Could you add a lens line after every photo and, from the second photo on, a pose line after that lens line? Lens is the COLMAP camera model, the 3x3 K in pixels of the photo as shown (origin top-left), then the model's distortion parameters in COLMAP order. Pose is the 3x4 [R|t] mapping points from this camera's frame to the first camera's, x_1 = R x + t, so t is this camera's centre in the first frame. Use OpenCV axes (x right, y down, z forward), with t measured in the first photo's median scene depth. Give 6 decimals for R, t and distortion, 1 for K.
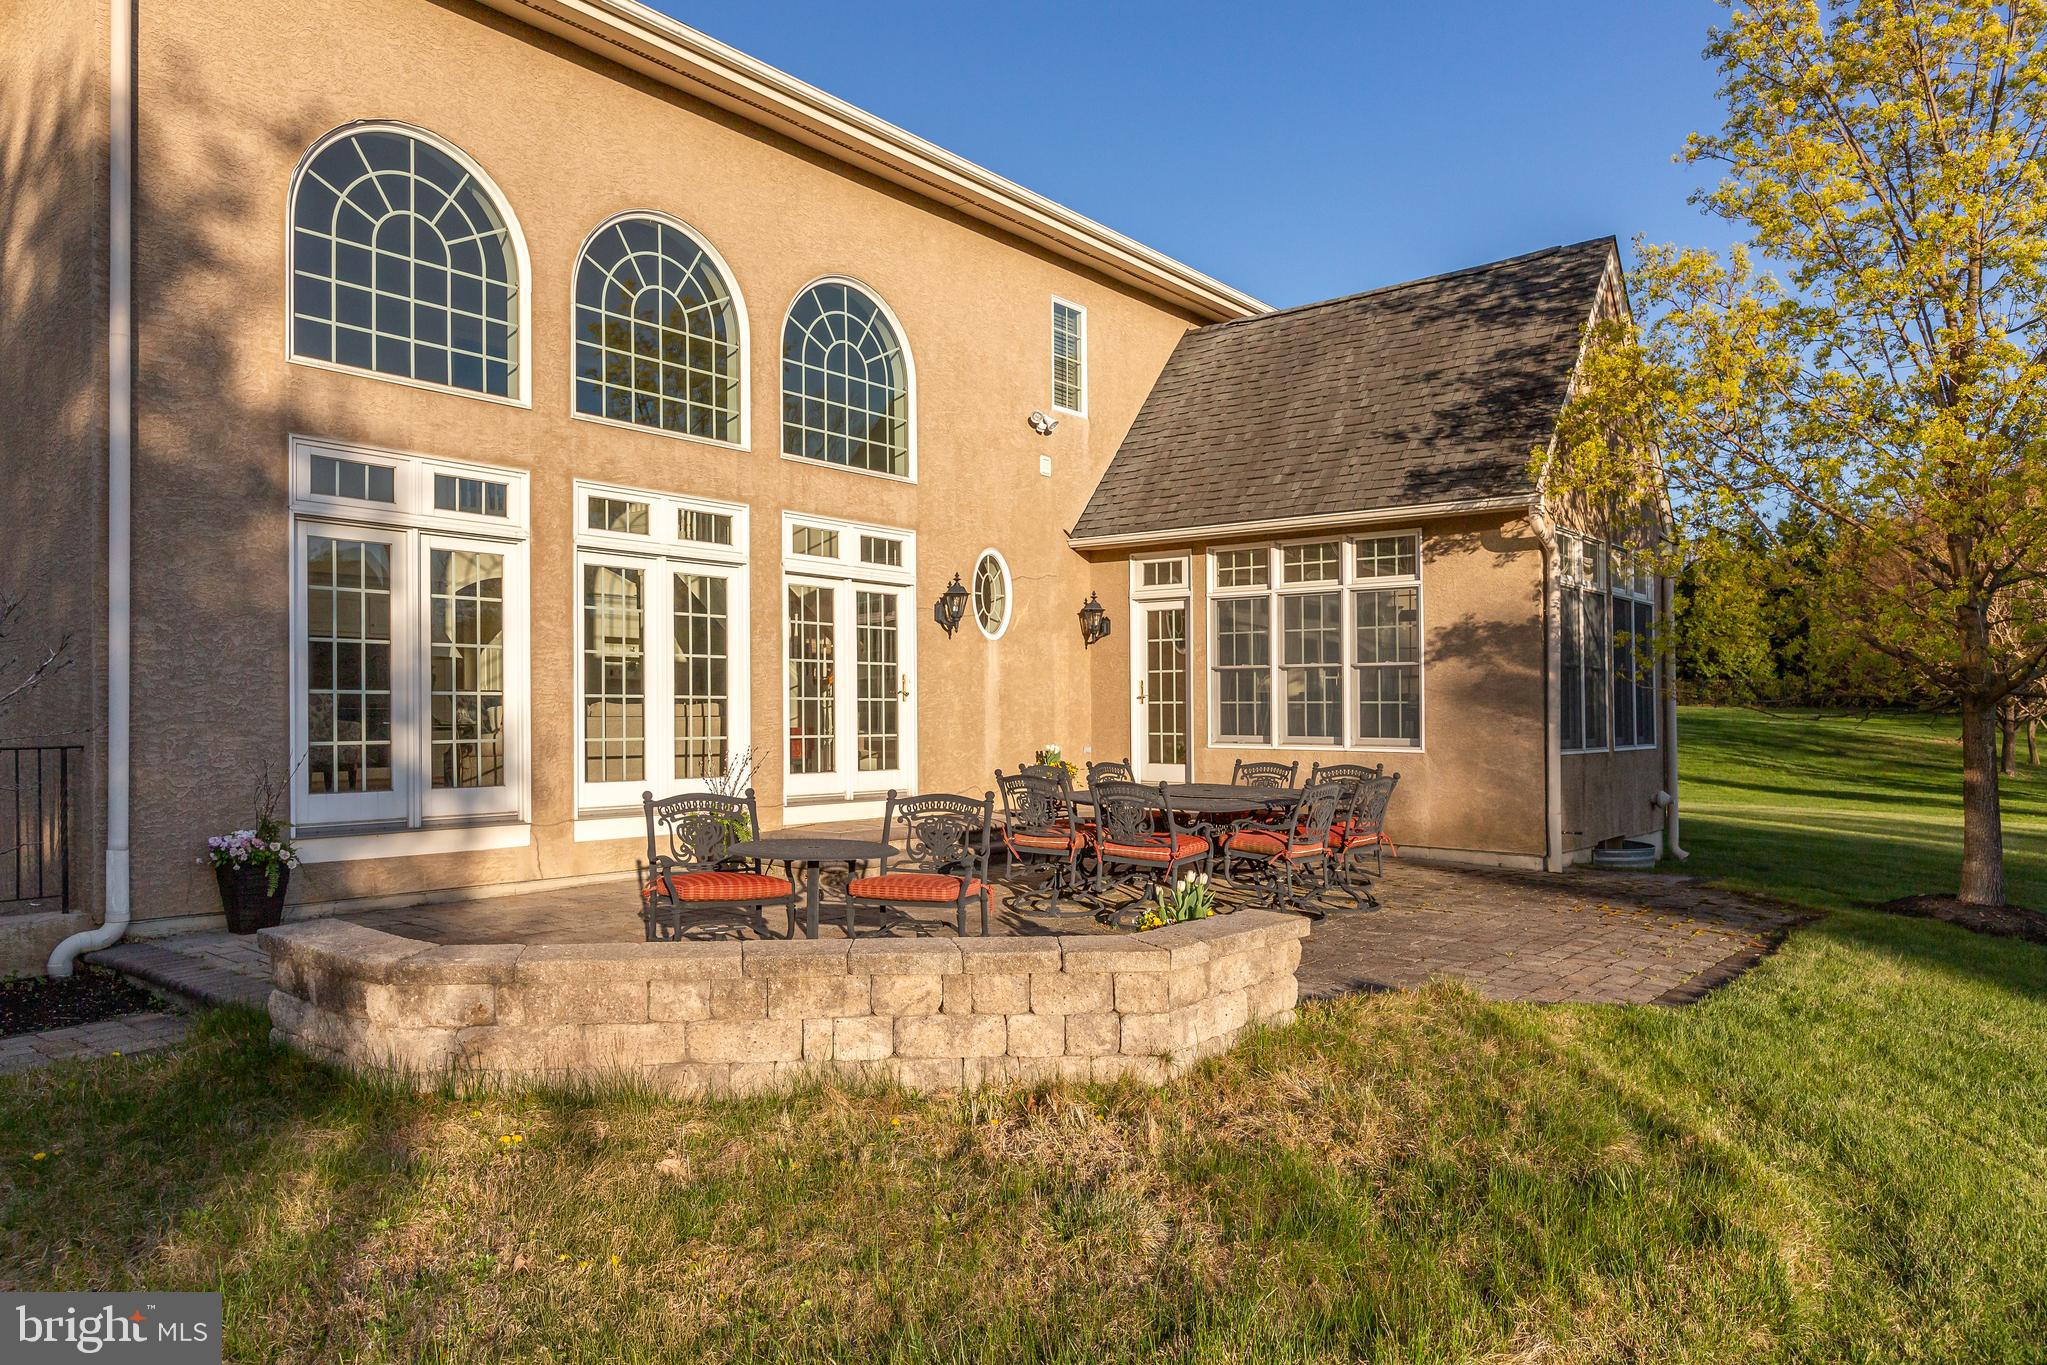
lens RADIAL K [[1252.0, 0, 1039.8], [0, 1252.0, 697.0], [0, 0, 1]] dist [0.003726, -0.004084]
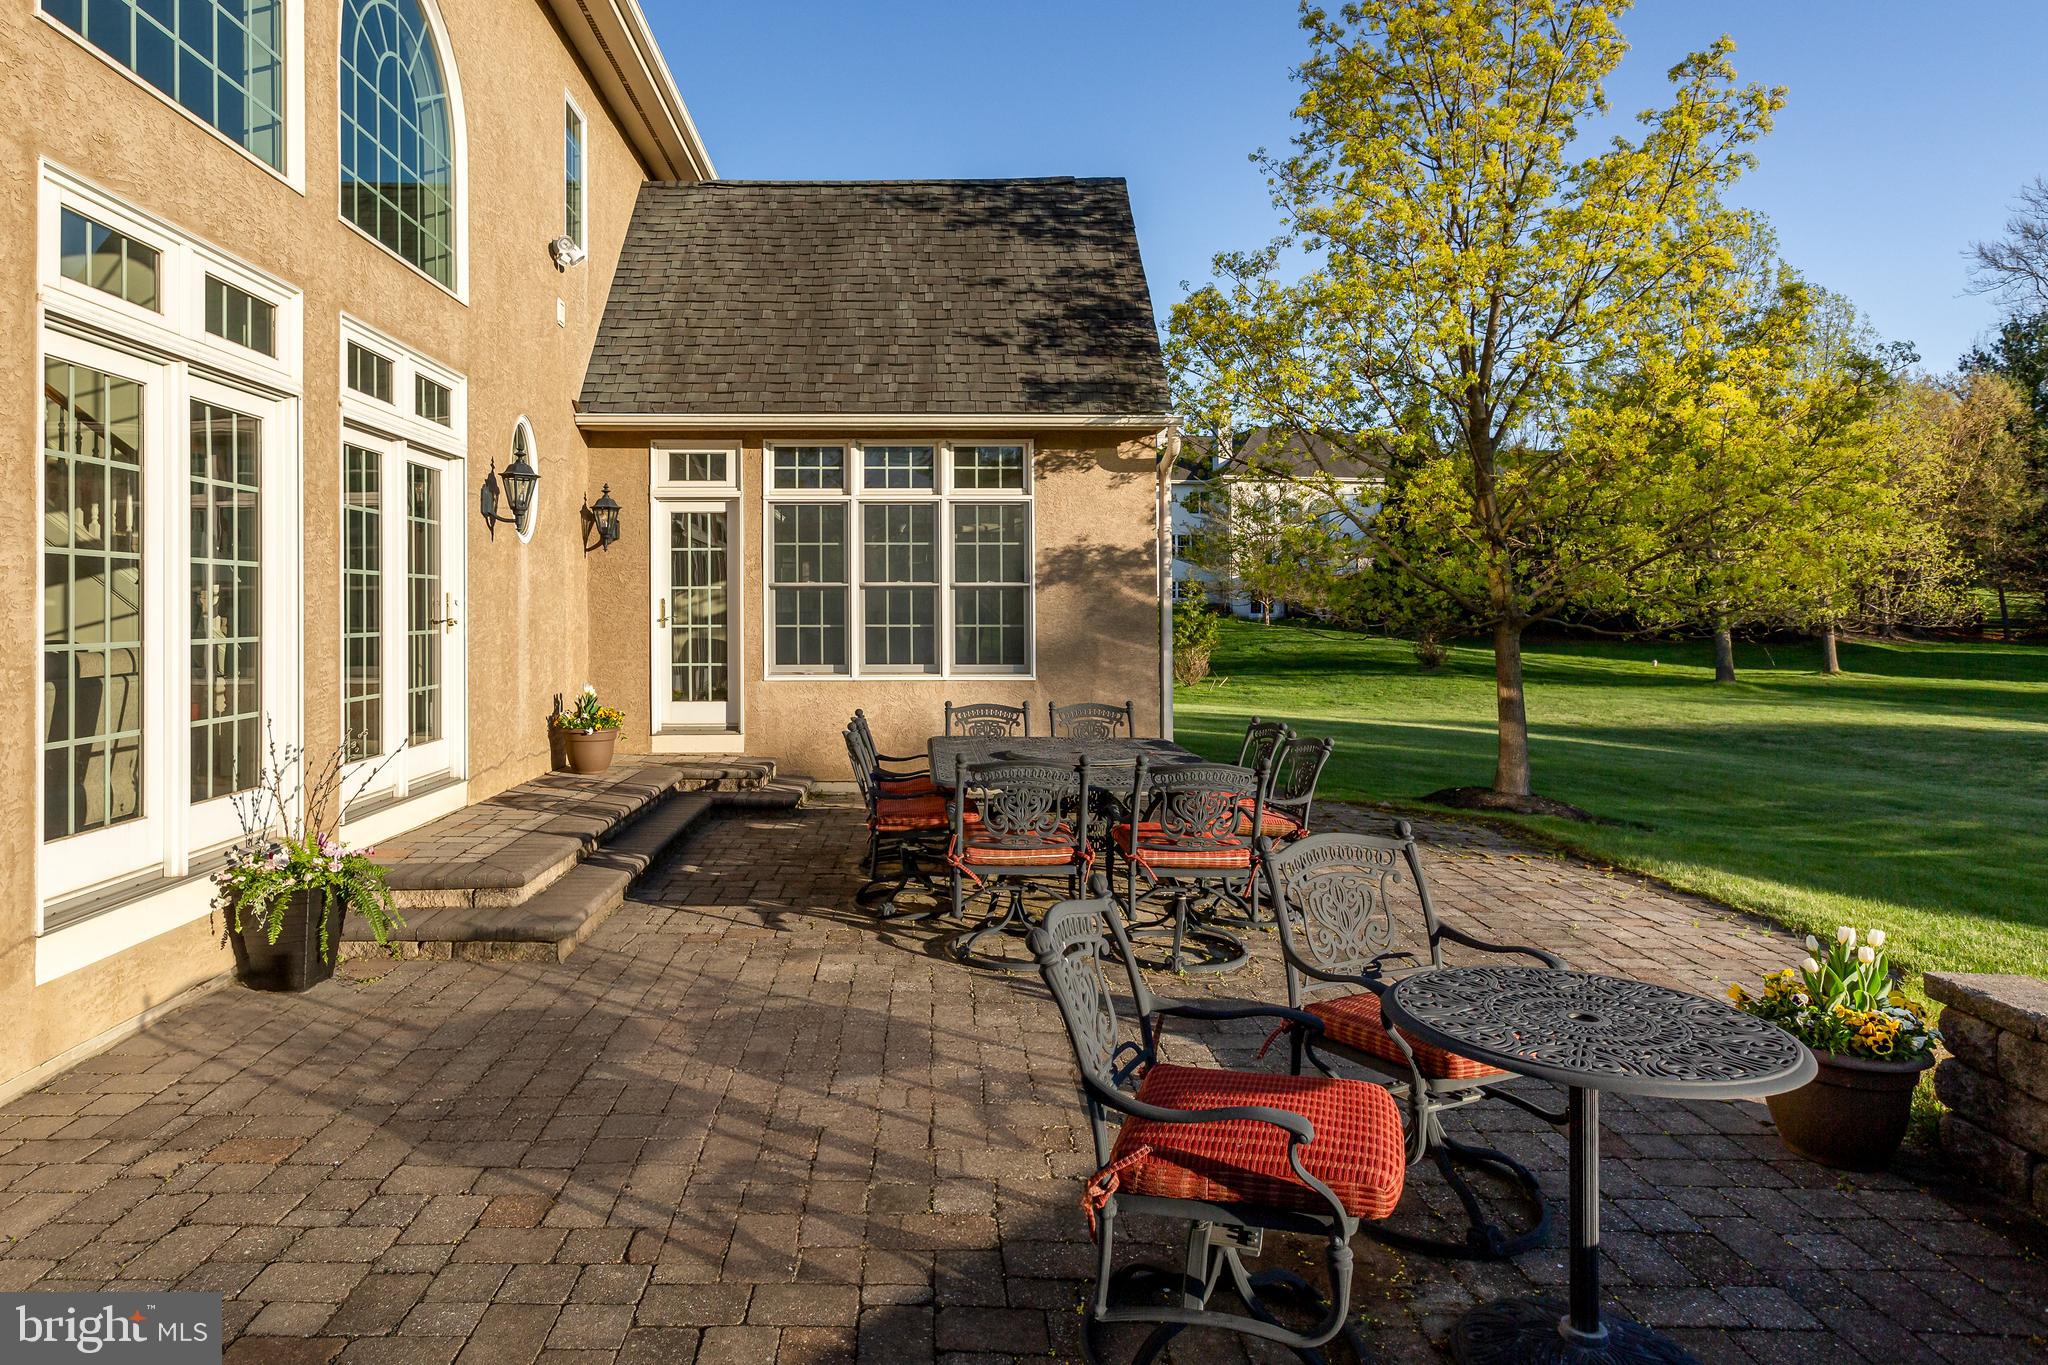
lens RADIAL K [[1149.6, 0, 929.5], [0, 1149.6, 590.5], [0, 0, 1]] dist [-0.000307, -0.000515]
pose [[0.788225, 0.009493, 0.615314, -0.283651], [-0.005162, 0.999948, -0.008814, -0.015025], [-0.615365, 0.003771, 0.788233, 0.374081]]
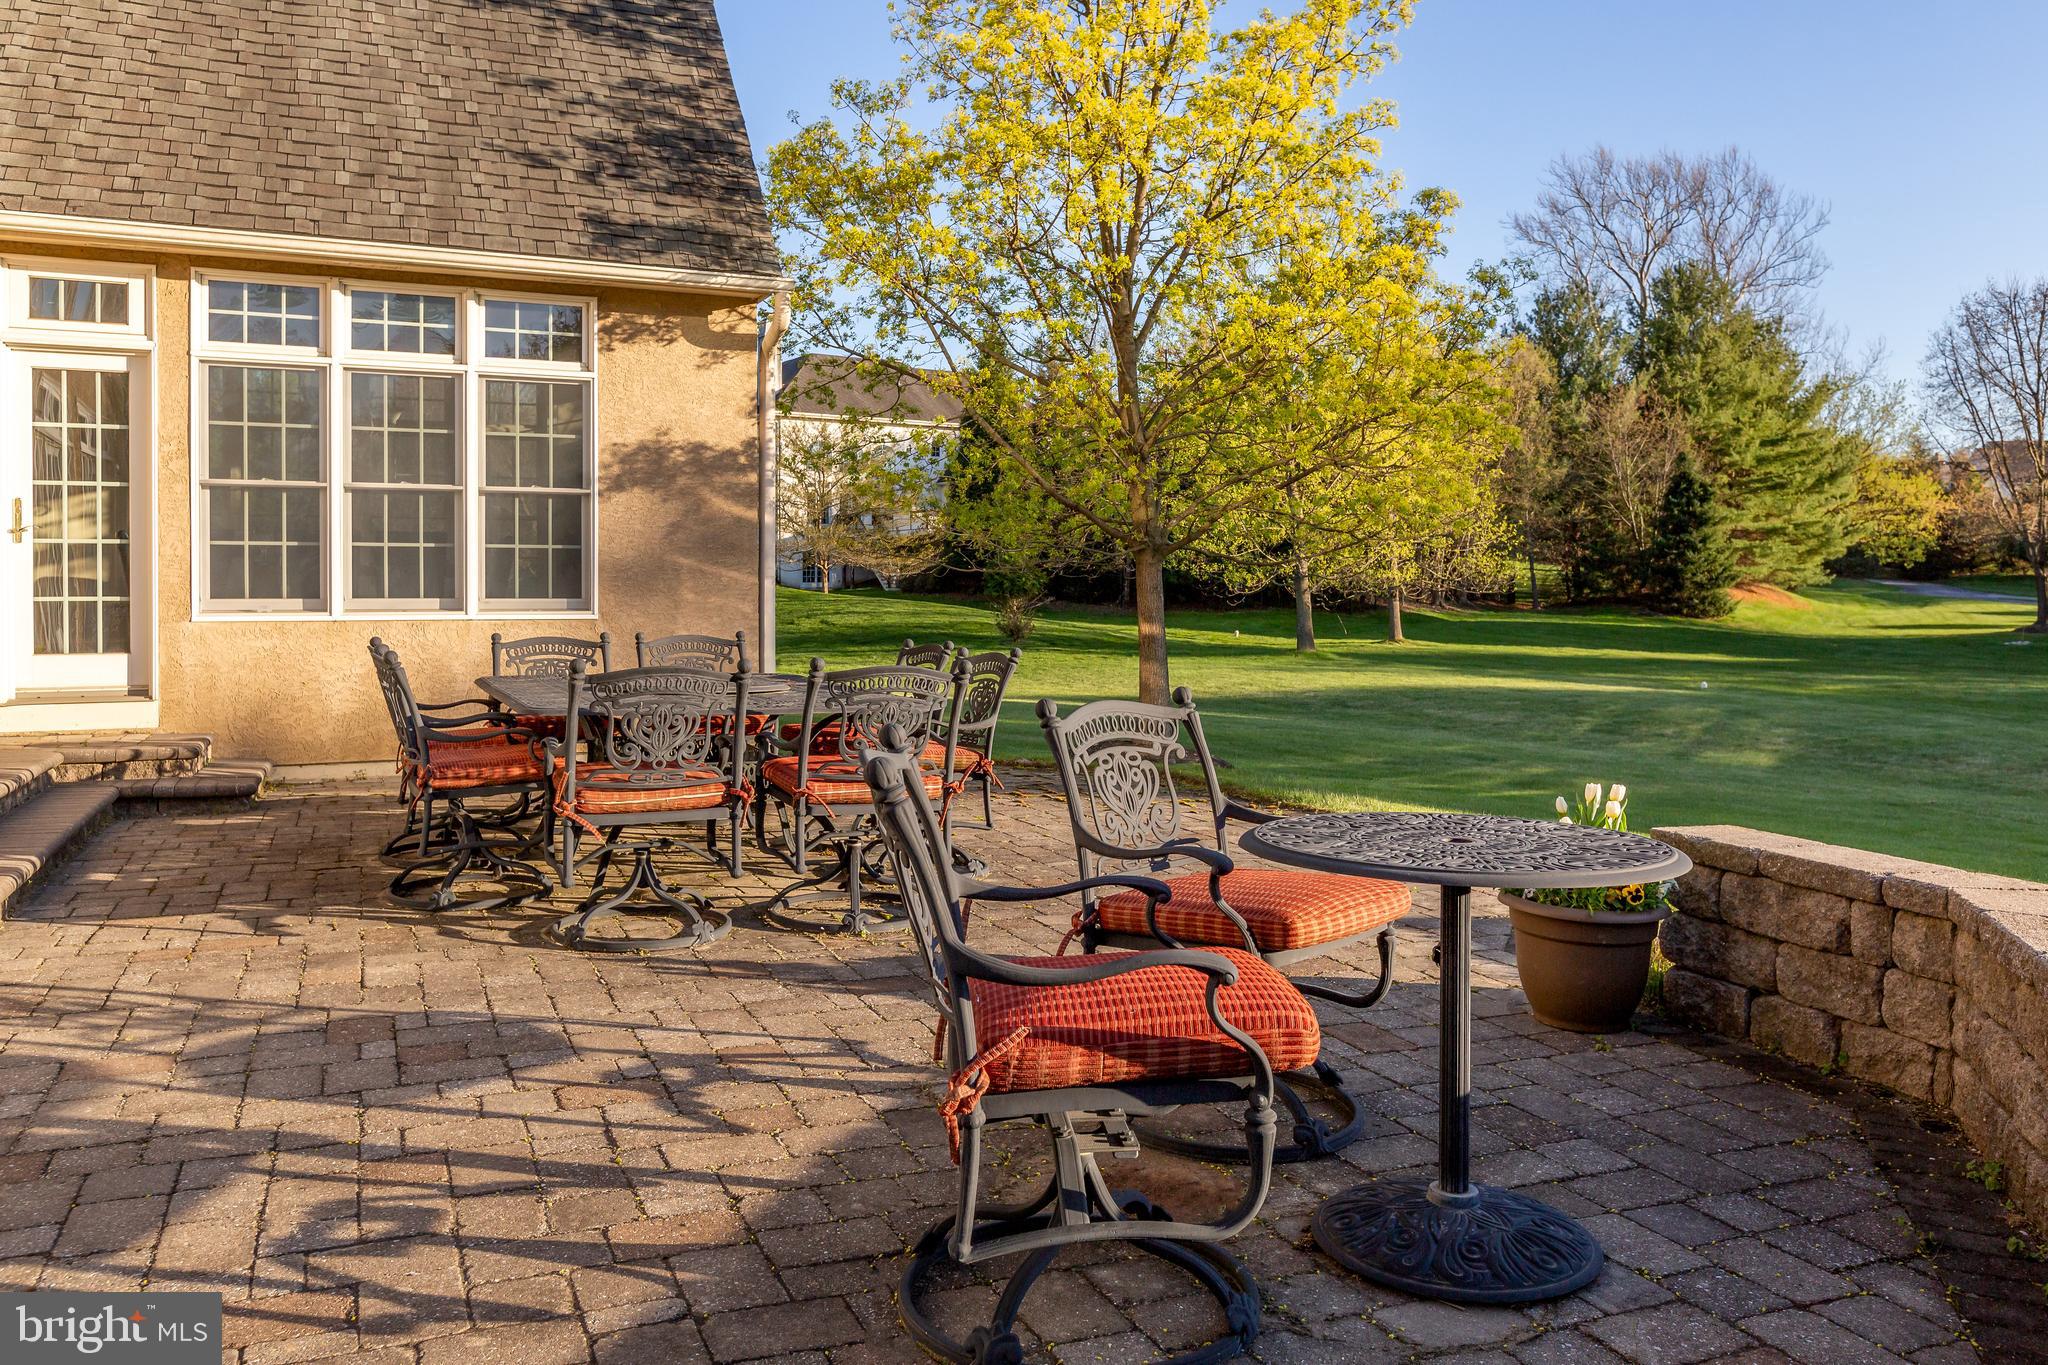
lens RADIAL K [[1460.1, 0, 959.7], [0, 1460.1, 586.0], [0, 0, 1]] dist [-0.000861, 0.004065]
pose [[0.501043, -0.000400, 0.865422, -0.300670], [-0.012934, 0.999885, 0.007951, 0.016544], [-0.865326, -0.015178, 0.500980, 0.415675]]
